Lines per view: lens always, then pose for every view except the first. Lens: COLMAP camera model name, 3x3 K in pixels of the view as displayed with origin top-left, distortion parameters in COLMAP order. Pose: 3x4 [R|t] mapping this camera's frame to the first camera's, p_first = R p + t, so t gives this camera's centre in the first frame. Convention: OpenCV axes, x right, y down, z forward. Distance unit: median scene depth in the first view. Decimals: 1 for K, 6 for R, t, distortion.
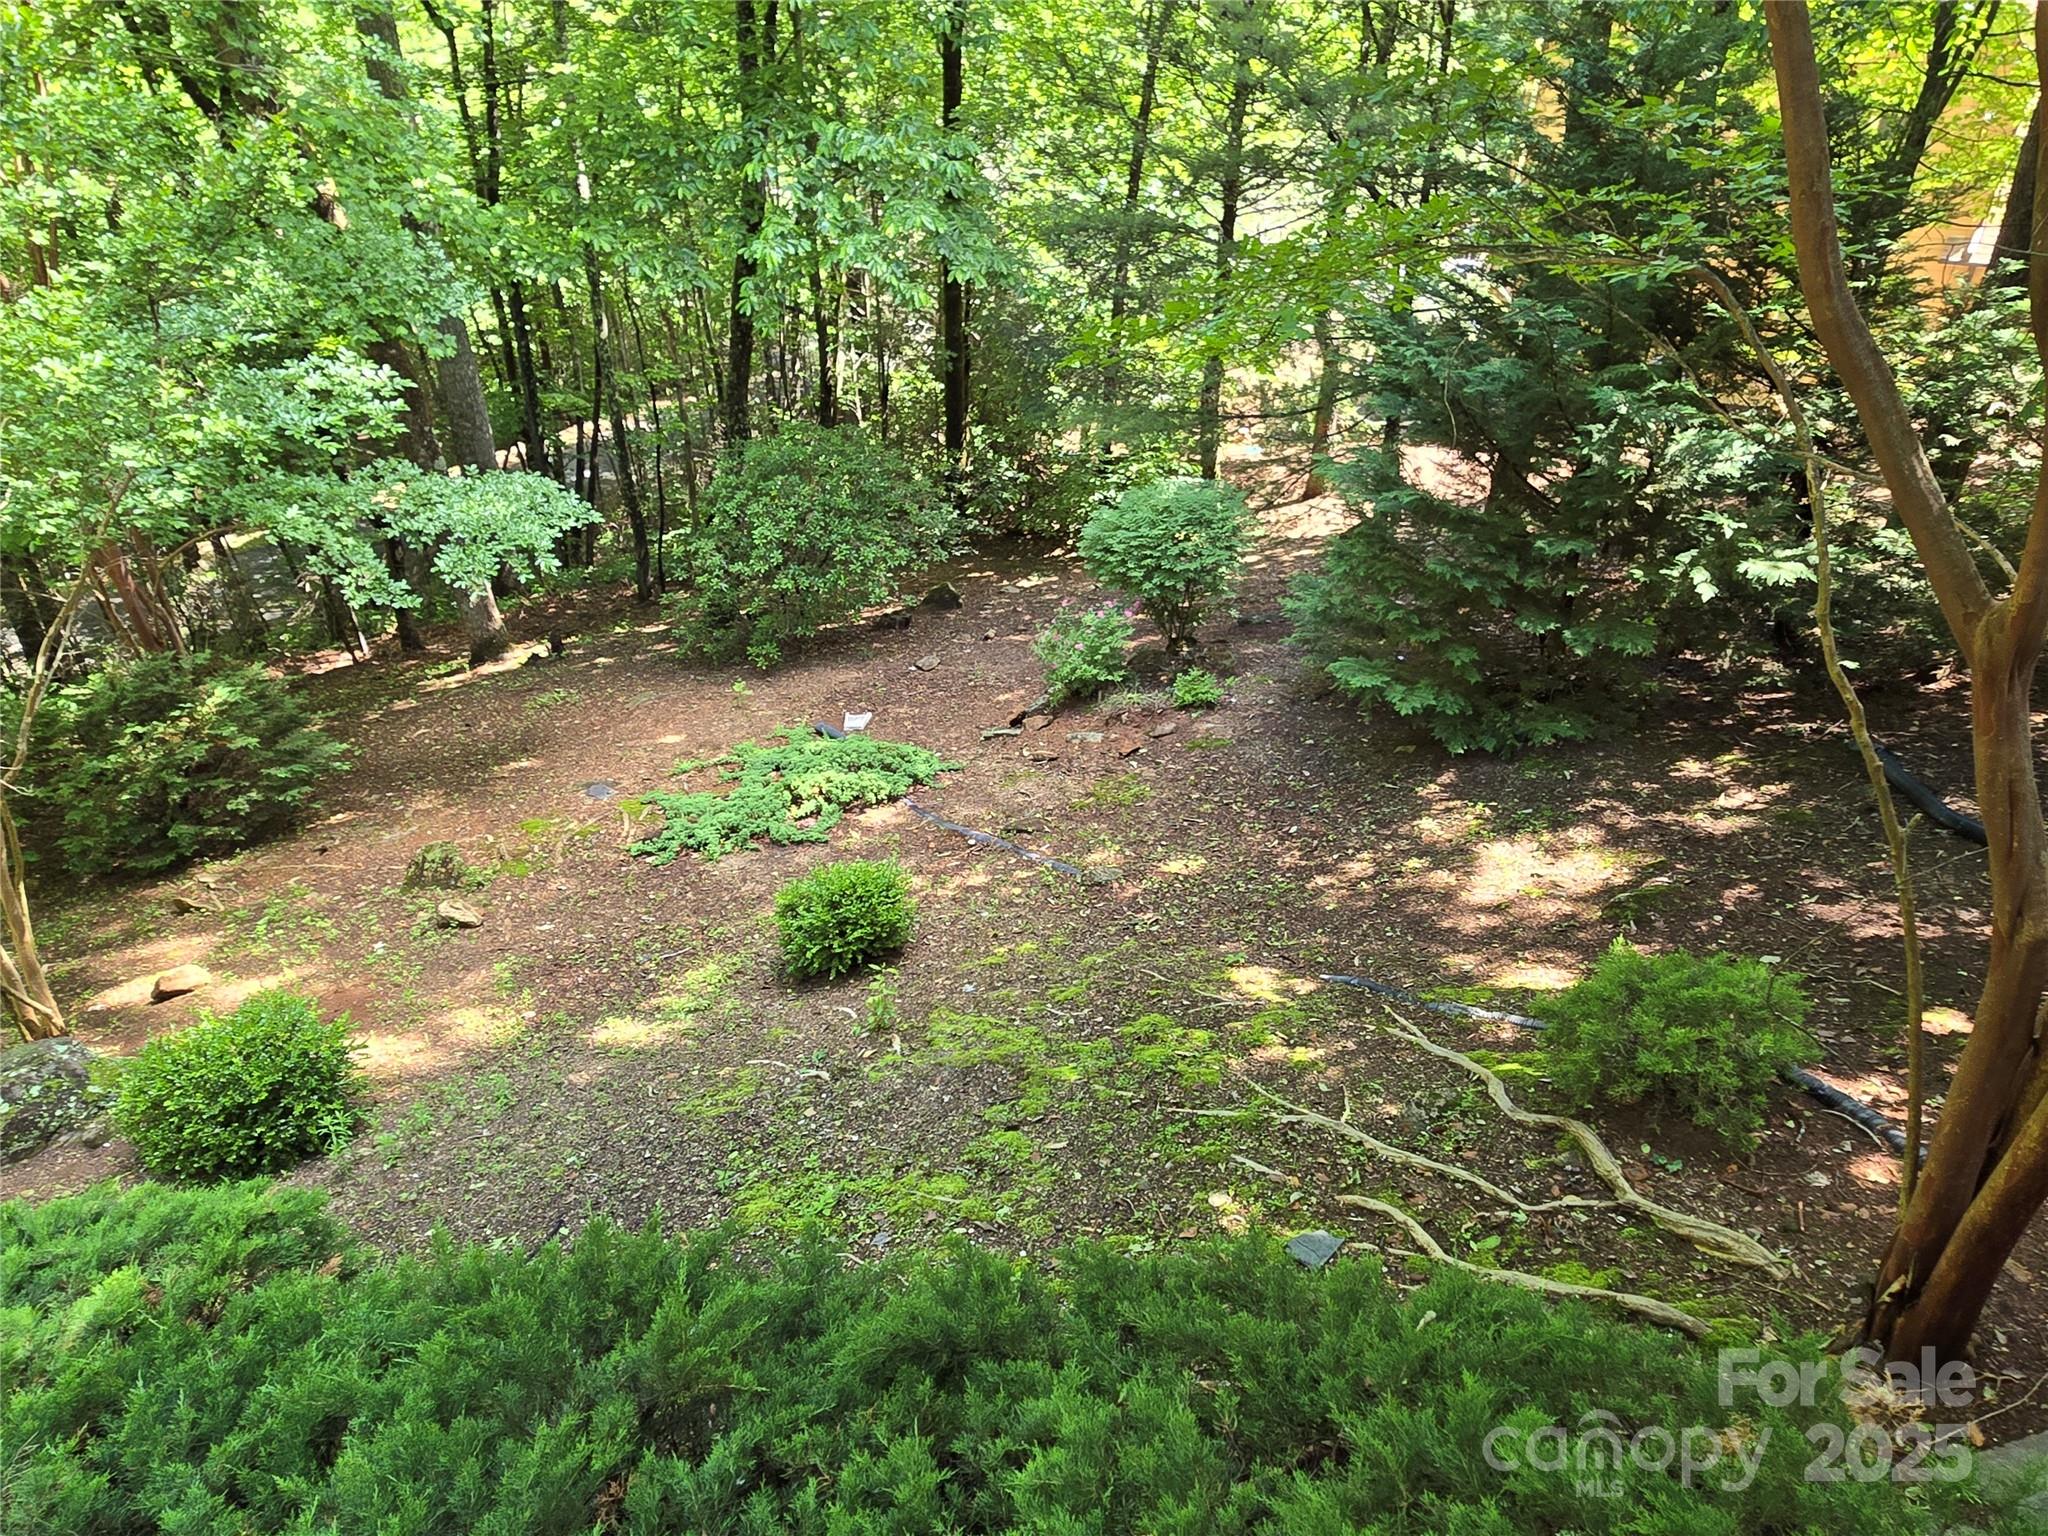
lens RADIAL K [[1275.8, 0, 1024.0], [0, 1275.8, 768.0], [0, 0, 1]] dist [0.004483, 0.001249]
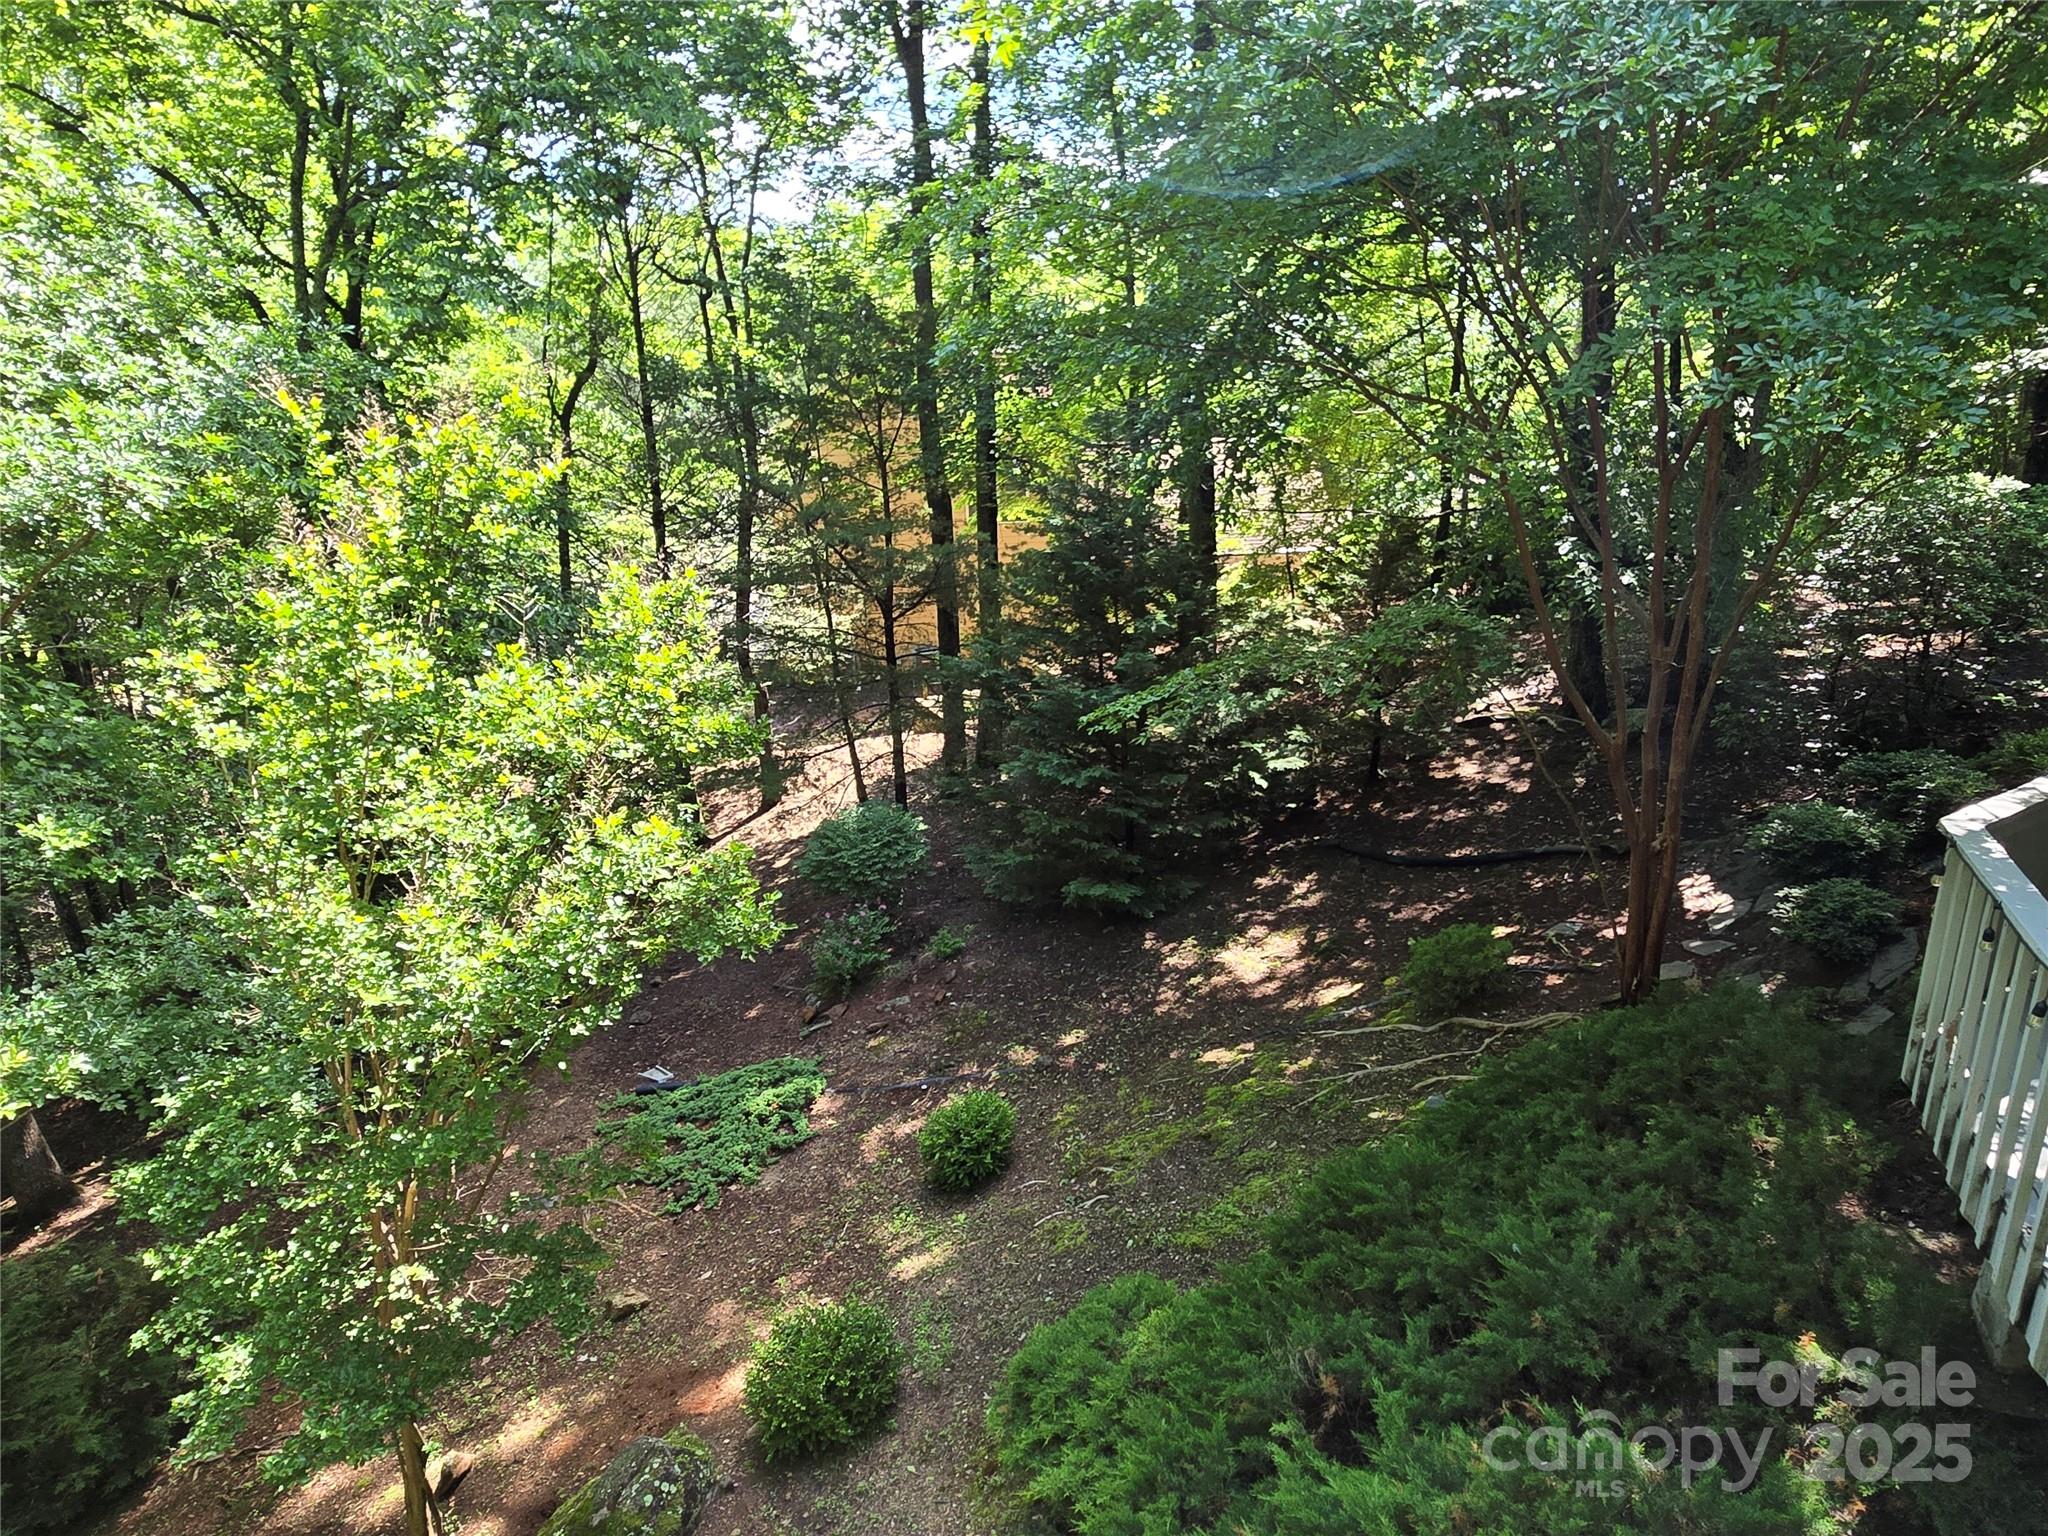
lens RADIAL K [[1275.8, 0, 1024.0], [0, 1275.8, 768.0], [0, 0, 1]] dist [0.004483, 0.001249]
pose [[0.758436, -0.225734, 0.611408, -0.806543], [0.358175, 0.928105, -0.101647, -0.090453], [-0.544505, 0.296084, 0.784760, -0.243966]]
